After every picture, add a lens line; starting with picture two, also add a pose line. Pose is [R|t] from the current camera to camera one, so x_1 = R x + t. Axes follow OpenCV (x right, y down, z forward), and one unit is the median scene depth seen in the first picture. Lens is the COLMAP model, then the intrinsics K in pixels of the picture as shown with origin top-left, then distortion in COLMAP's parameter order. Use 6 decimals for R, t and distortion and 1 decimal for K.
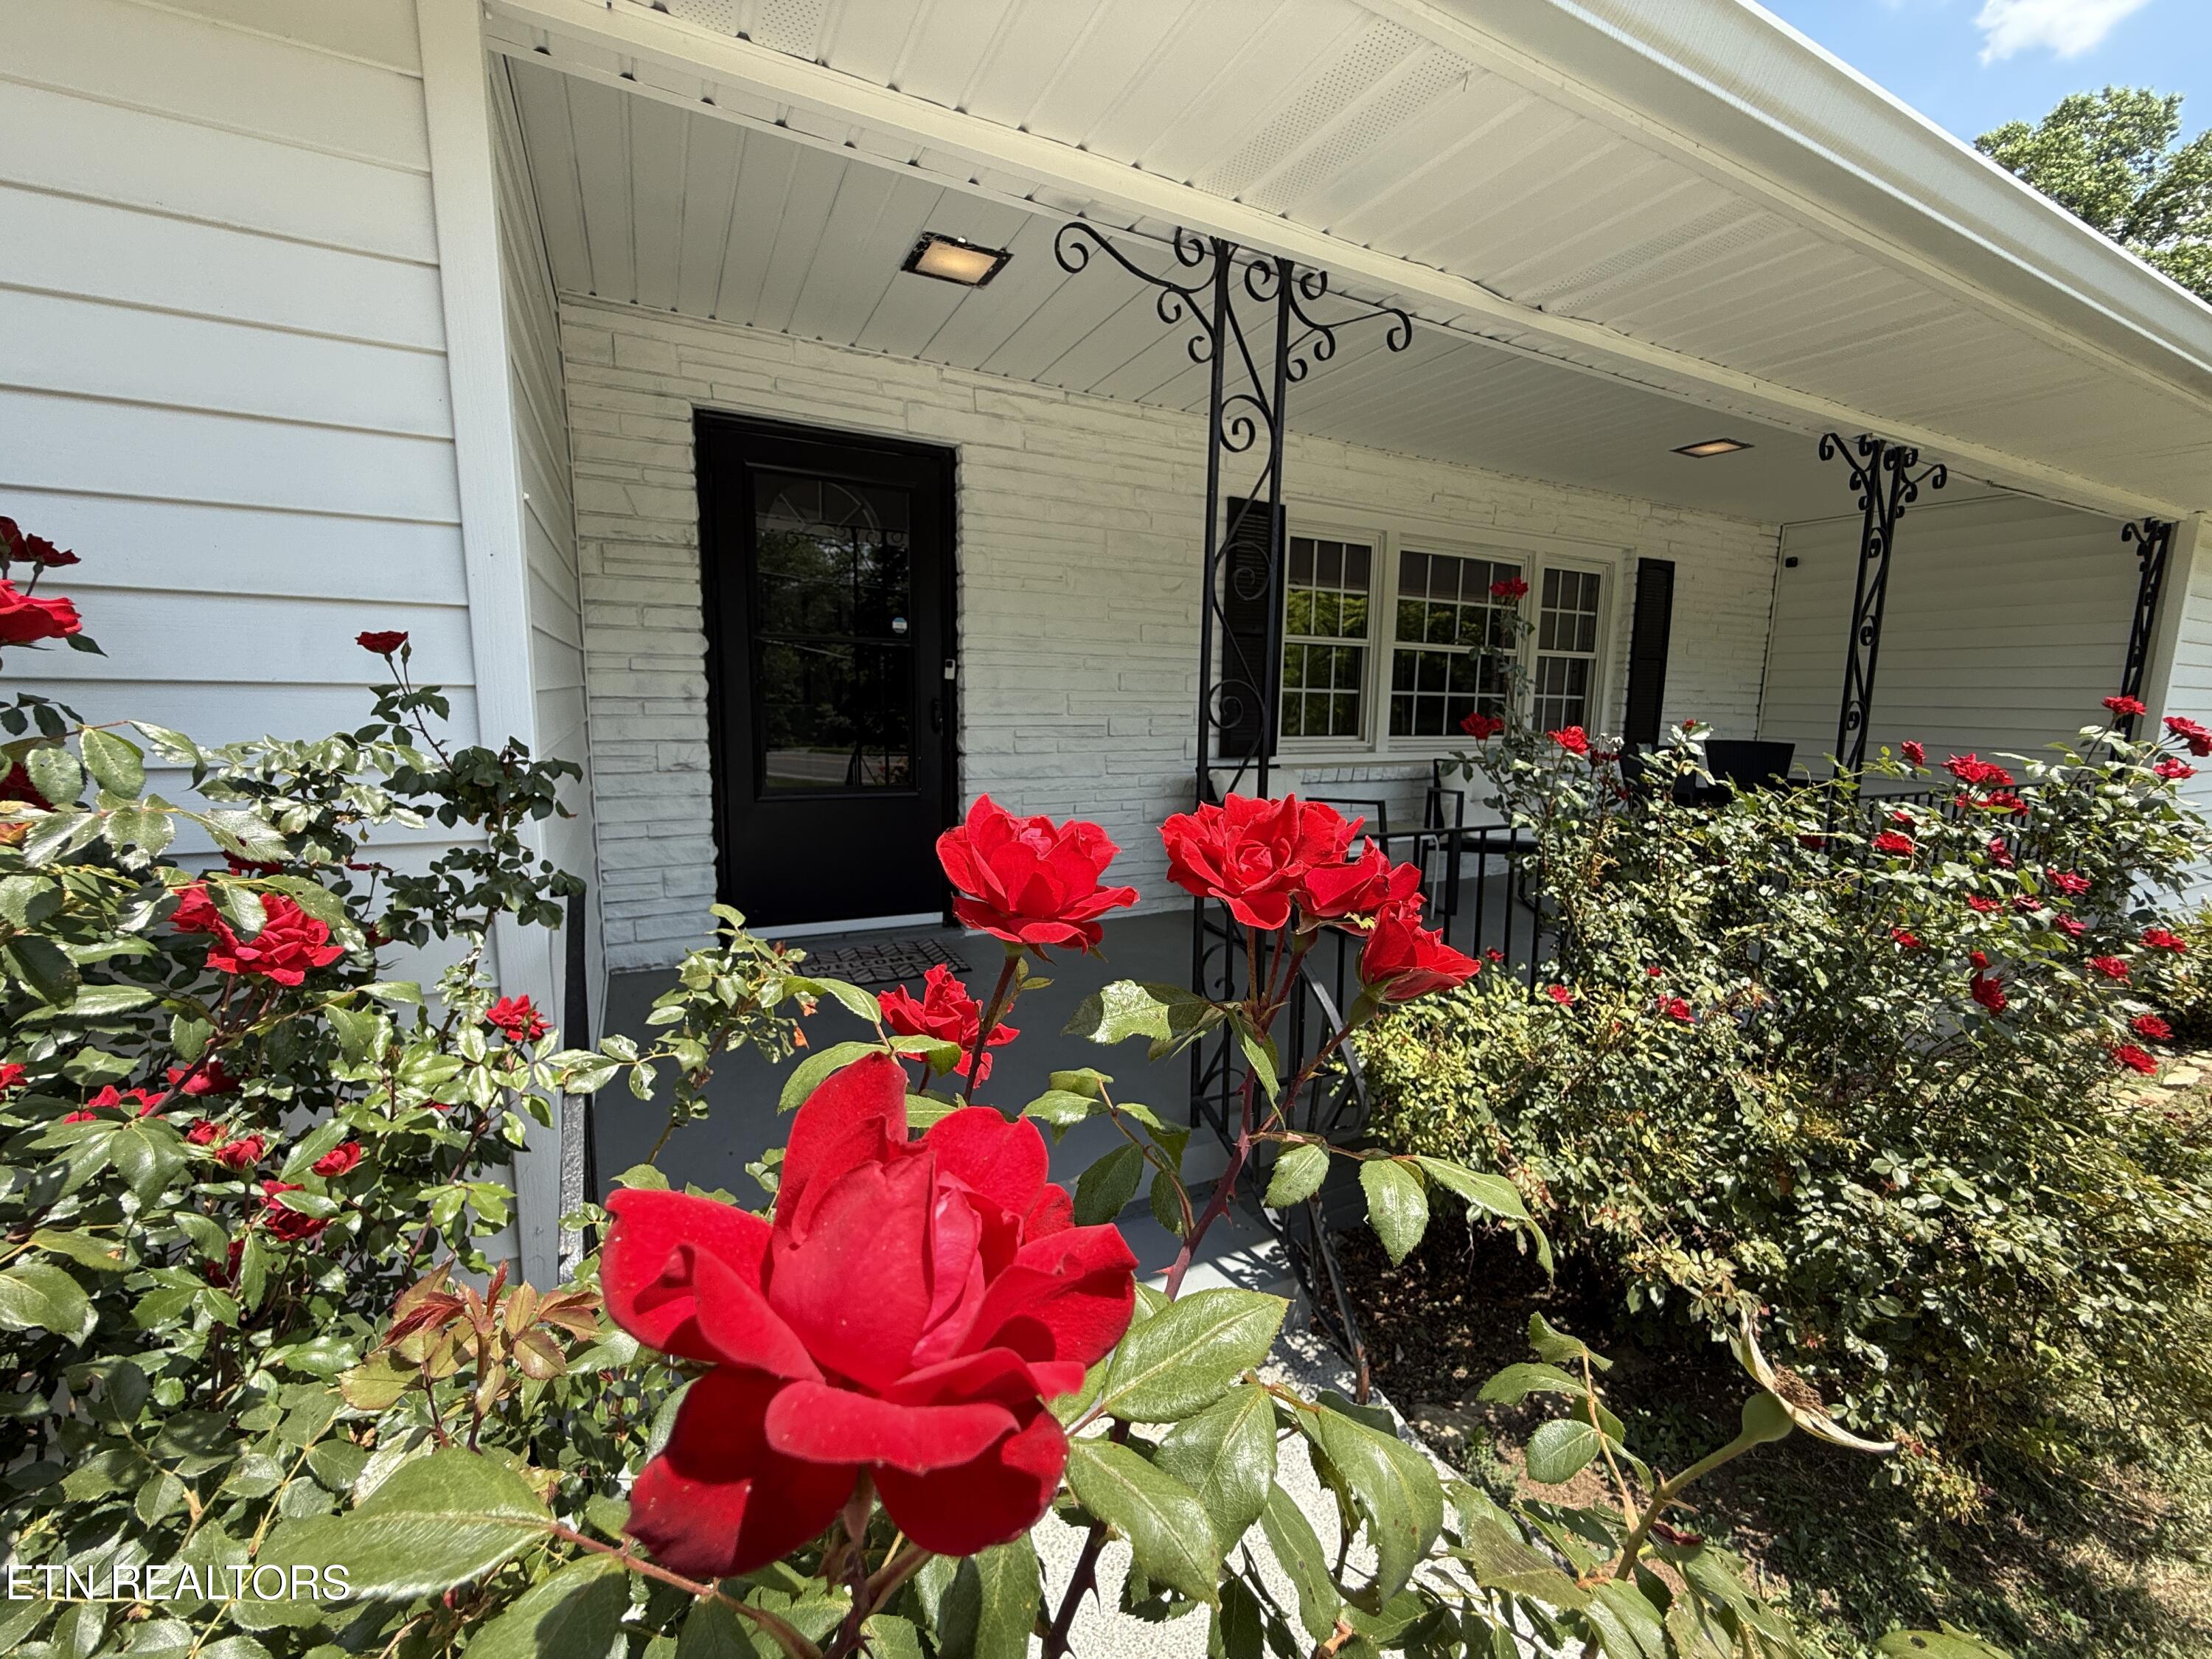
lens RADIAL K [[893.3, 0, 1106.9], [0, 893.3, 827.5], [0, 0, 1]] dist [0.002372, -0.000198]
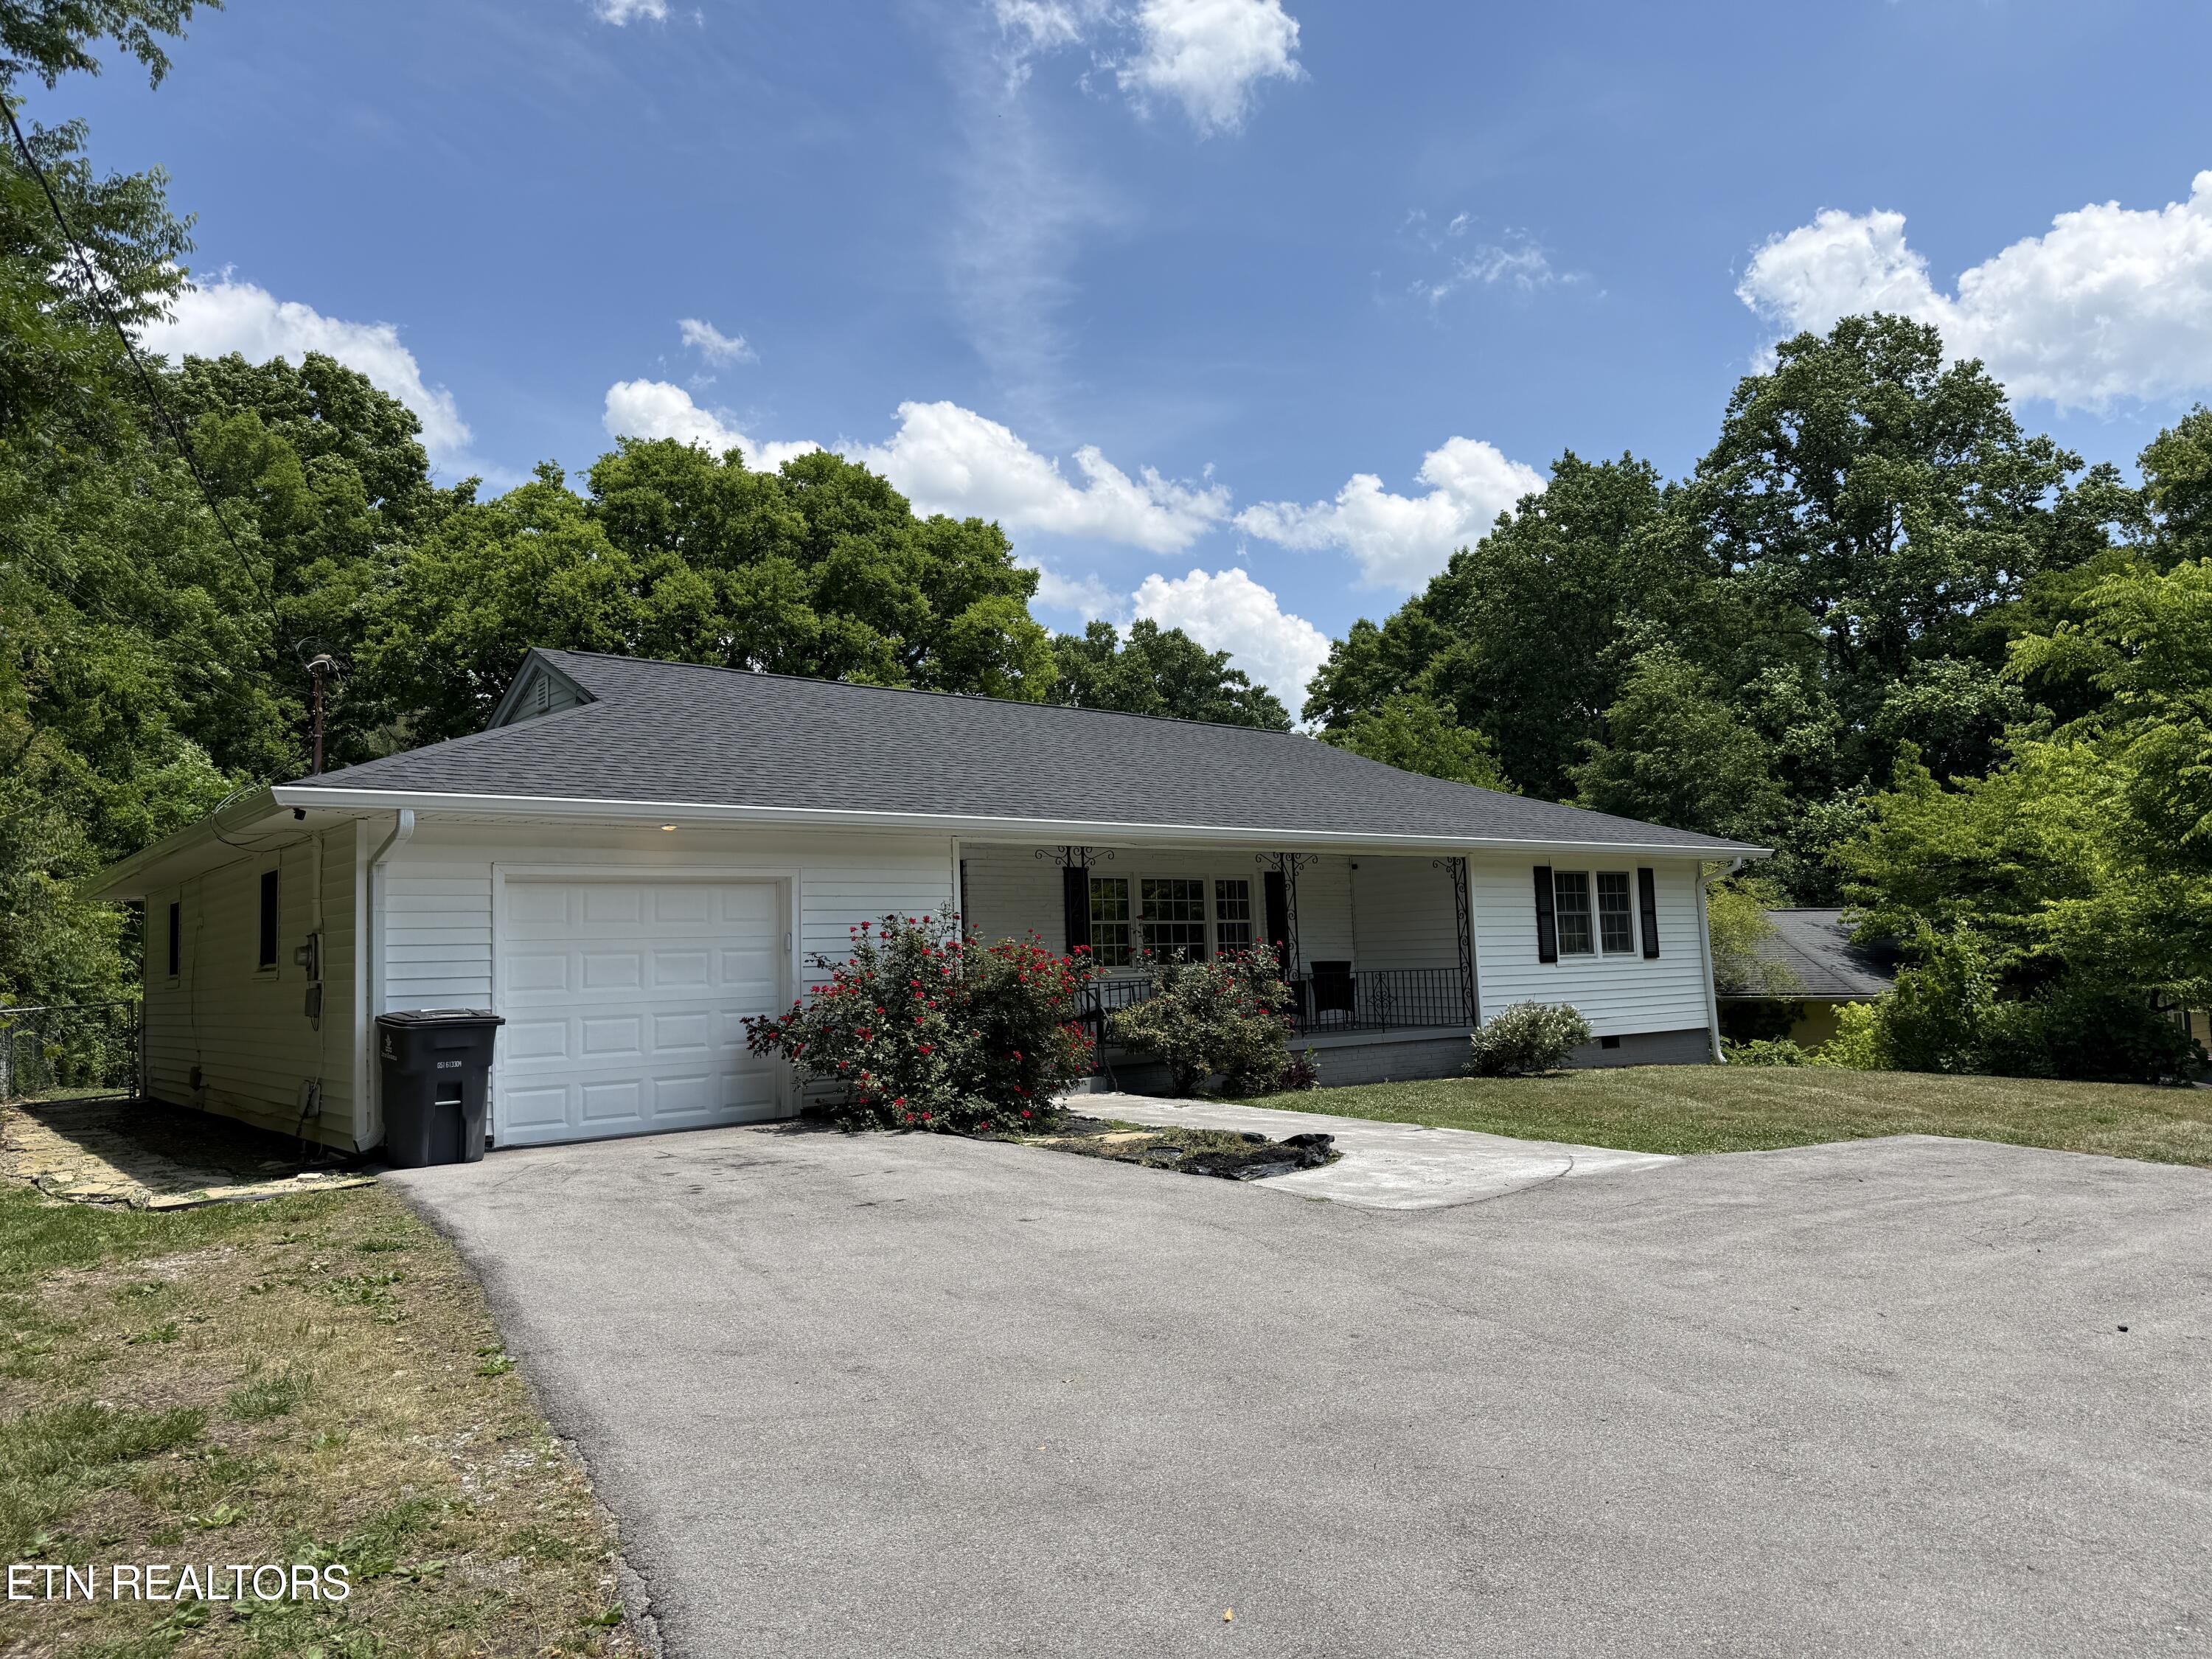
lens RADIAL K [[1552.1, 0, 1118.3], [0, 1552.1, 830.7], [0, 0, 1]] dist [0.012339, -0.035321]
pose [[0.980280, -0.023851, 0.196169, -0.412584], [0.066326, 0.974817, -0.212914, 0.332316], [-0.186151, 0.221727, 0.957176, -2.328508]]
